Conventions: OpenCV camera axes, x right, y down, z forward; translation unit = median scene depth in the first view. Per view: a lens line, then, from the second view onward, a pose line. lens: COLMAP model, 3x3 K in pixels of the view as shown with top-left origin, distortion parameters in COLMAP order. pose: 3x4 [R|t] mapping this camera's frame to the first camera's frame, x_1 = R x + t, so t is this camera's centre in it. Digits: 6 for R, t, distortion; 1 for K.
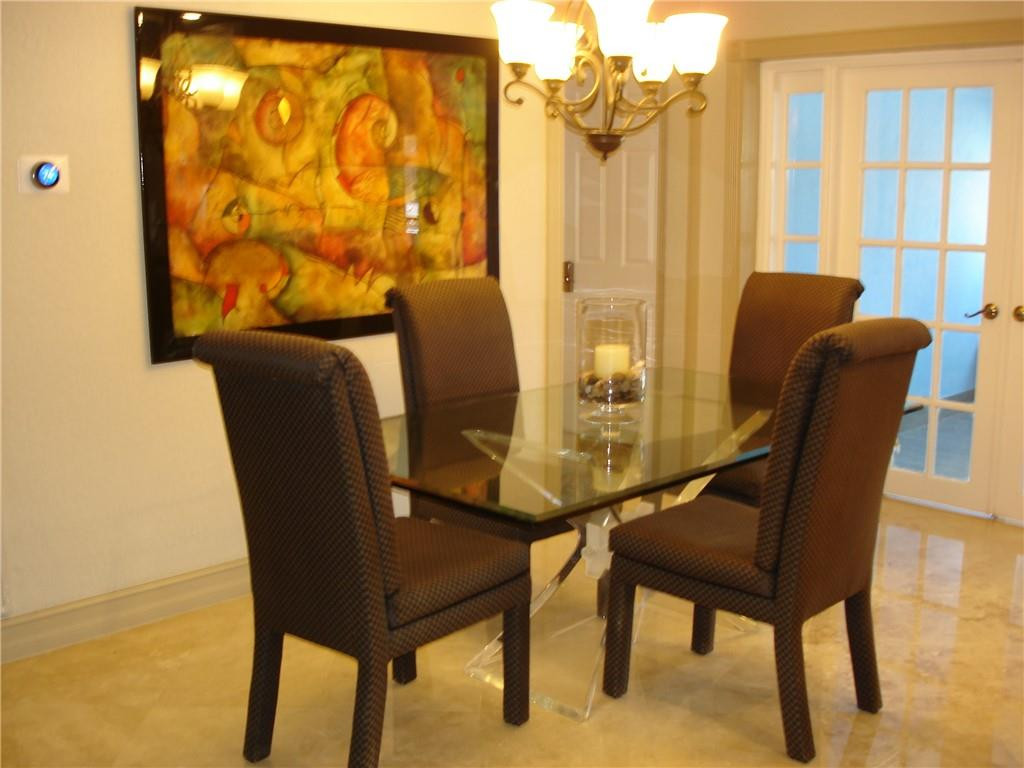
lens RADIAL K [[1093.3, 0, 485.4], [0, 1093.3, 387.7], [0, 0, 1]] dist [-0.095278, -0.010301]
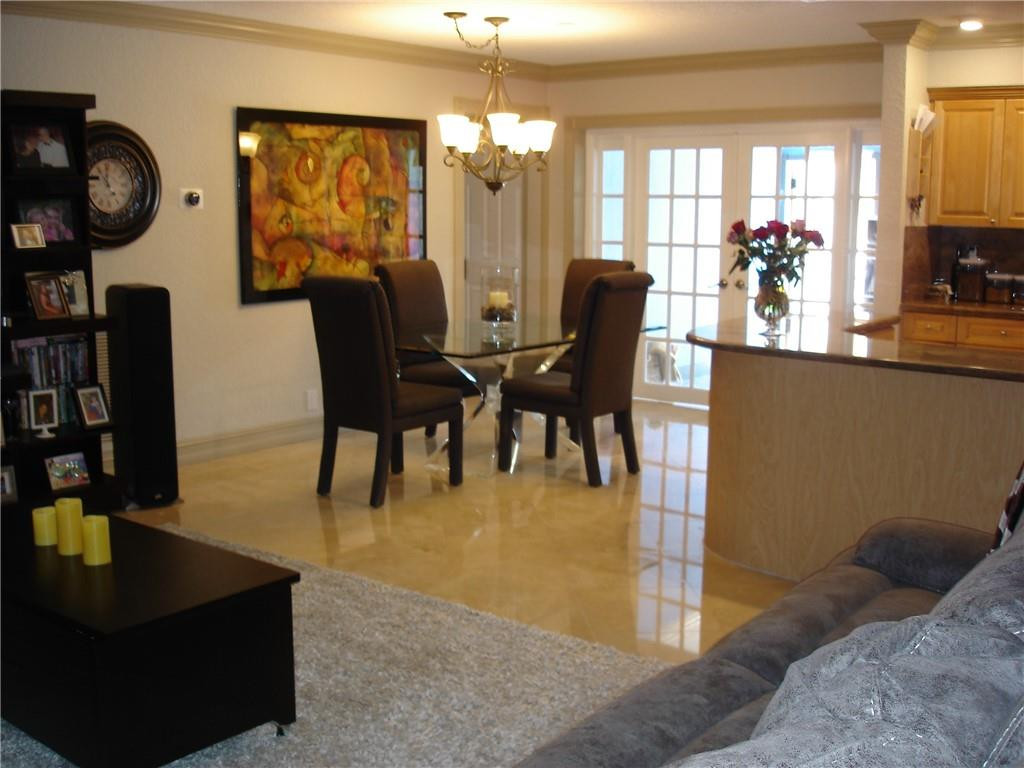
lens RADIAL K [[1142.1, 0, 512.0], [0, 1142.1, 384.0], [0, 0, 1]] dist [-0.102763, -0.033098]
pose [[0.989399, -0.013833, 0.144559, -0.131592], [0.018598, 0.999325, -0.031665, 0.162125], [-0.144024, 0.034018, 0.988989, -0.839991]]
